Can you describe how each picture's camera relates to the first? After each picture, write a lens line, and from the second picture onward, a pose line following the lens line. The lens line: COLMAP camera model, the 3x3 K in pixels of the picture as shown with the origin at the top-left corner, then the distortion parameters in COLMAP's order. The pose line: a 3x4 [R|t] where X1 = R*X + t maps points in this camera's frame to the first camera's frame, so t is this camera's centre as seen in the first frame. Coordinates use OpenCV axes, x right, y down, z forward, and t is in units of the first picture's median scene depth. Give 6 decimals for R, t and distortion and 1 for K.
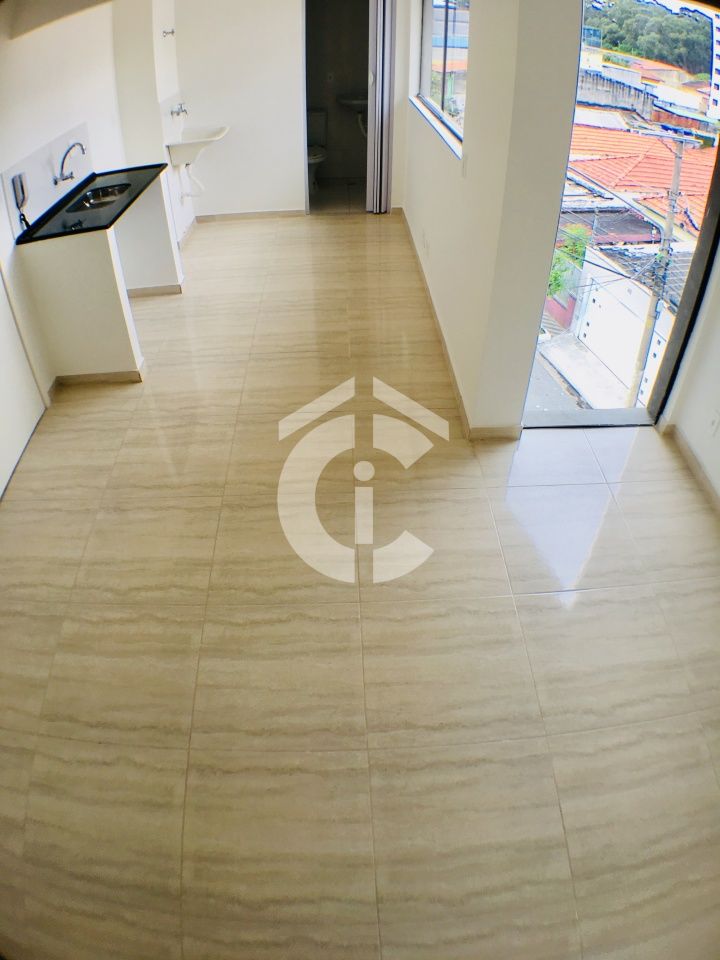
lens RADIAL K [[604.4, 0, 386.3], [0, 604.4, 480.4], [0, 0, 1]] dist [-0.268999, 0.050525]
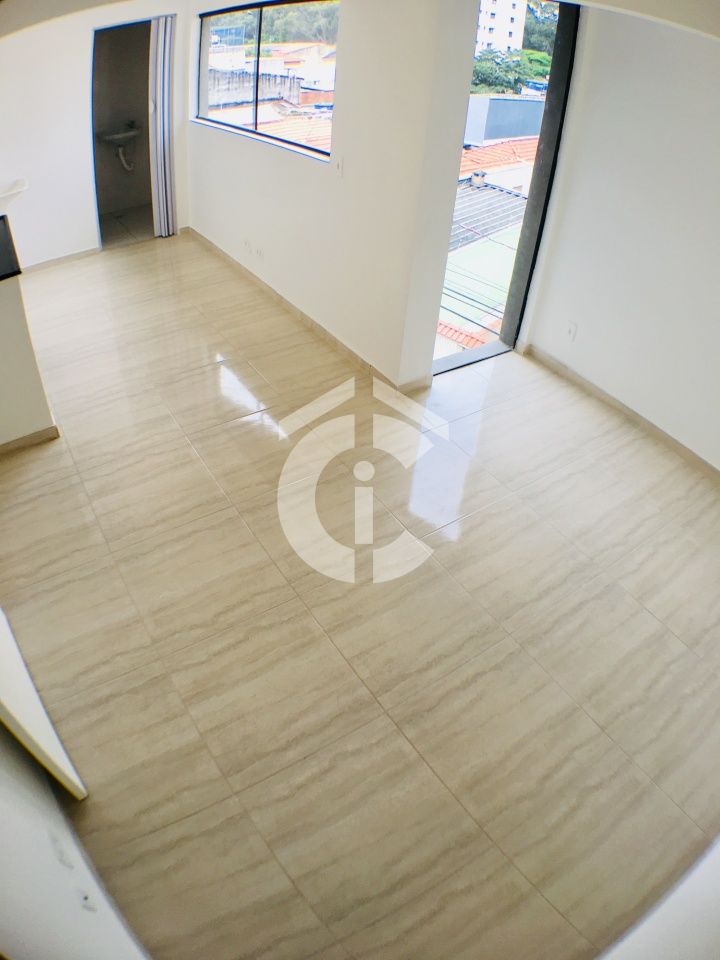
lens RADIAL K [[619.5, 0, 360.0], [0, 619.5, 480.0], [0, 0, 1]] dist [-0.243171, 0.002289]
pose [[0.855079, -0.309607, 0.415913, -0.479798], [0.323503, 0.945436, 0.038694, 0.013187], [-0.405199, 0.101463, 0.908581, -0.027077]]
